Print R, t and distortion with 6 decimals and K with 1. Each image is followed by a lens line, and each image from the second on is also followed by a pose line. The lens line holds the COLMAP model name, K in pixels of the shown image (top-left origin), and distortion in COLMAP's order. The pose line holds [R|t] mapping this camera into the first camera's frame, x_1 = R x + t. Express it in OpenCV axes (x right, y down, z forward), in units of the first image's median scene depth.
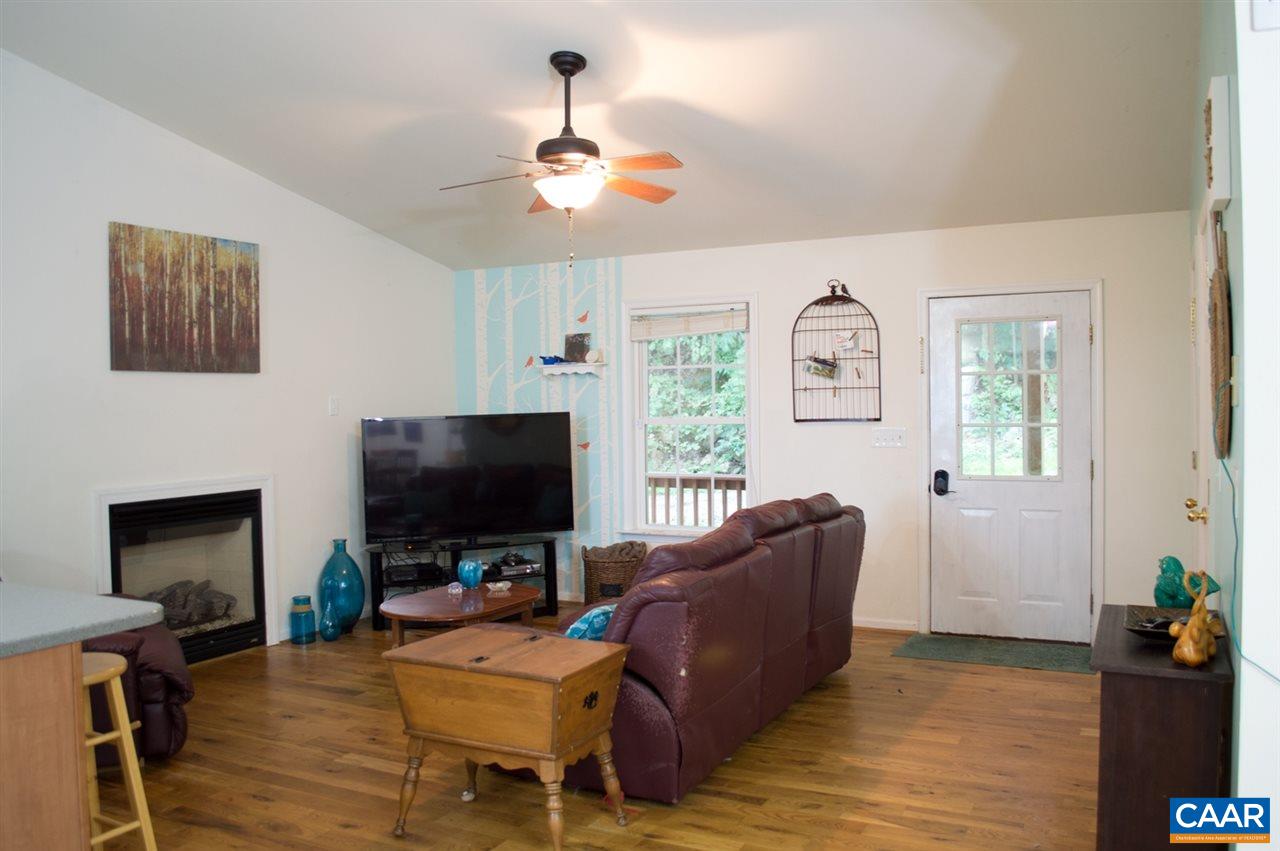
lens RADIAL K [[1067.3, 0, 638.6], [0, 1067.3, 425.4], [0, 0, 1]] dist [-0.087389, 0.015051]
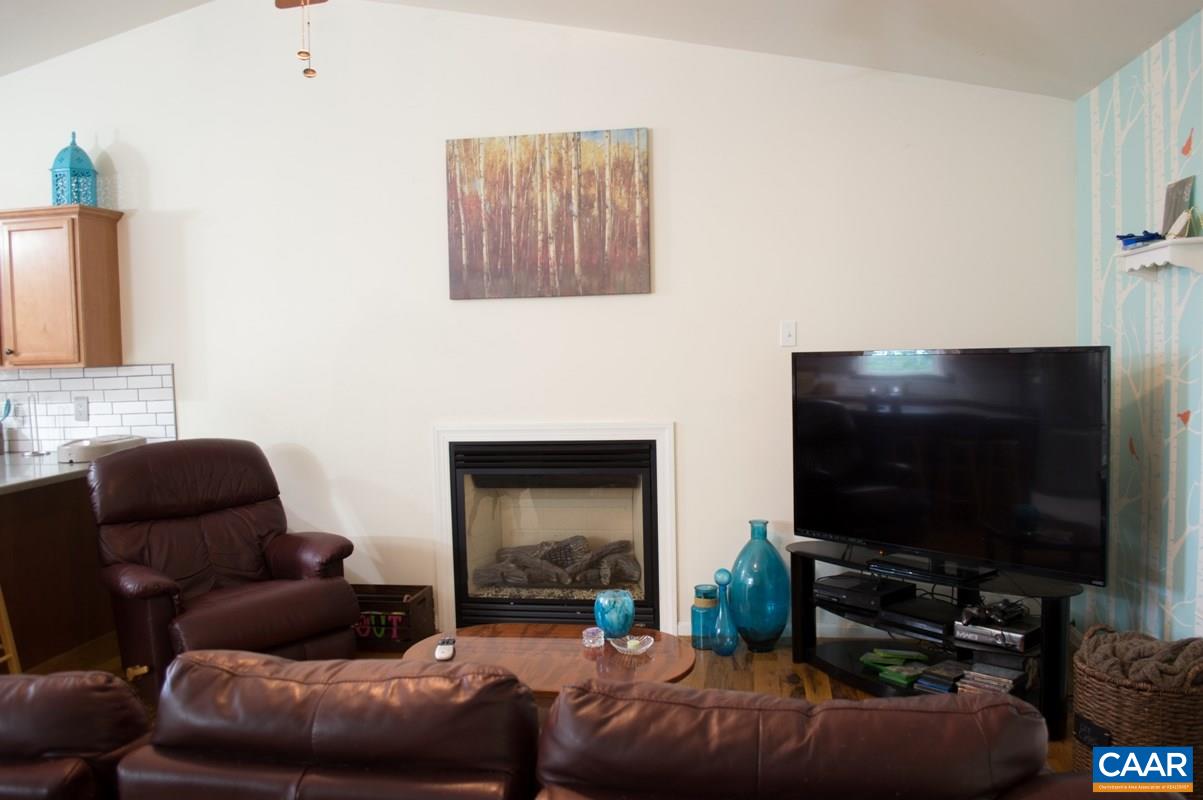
lens RADIAL K [[960.5, 0, 594.2], [0, 960.5, 392.3], [0, 0, 1]] dist [-0.073054, 0.011113]
pose [[0.314983, 0.062320, -0.947049, 0.329924], [0.000753, 0.997825, 0.065912, -0.024690], [0.949097, -0.021474, 0.314251, 0.786557]]
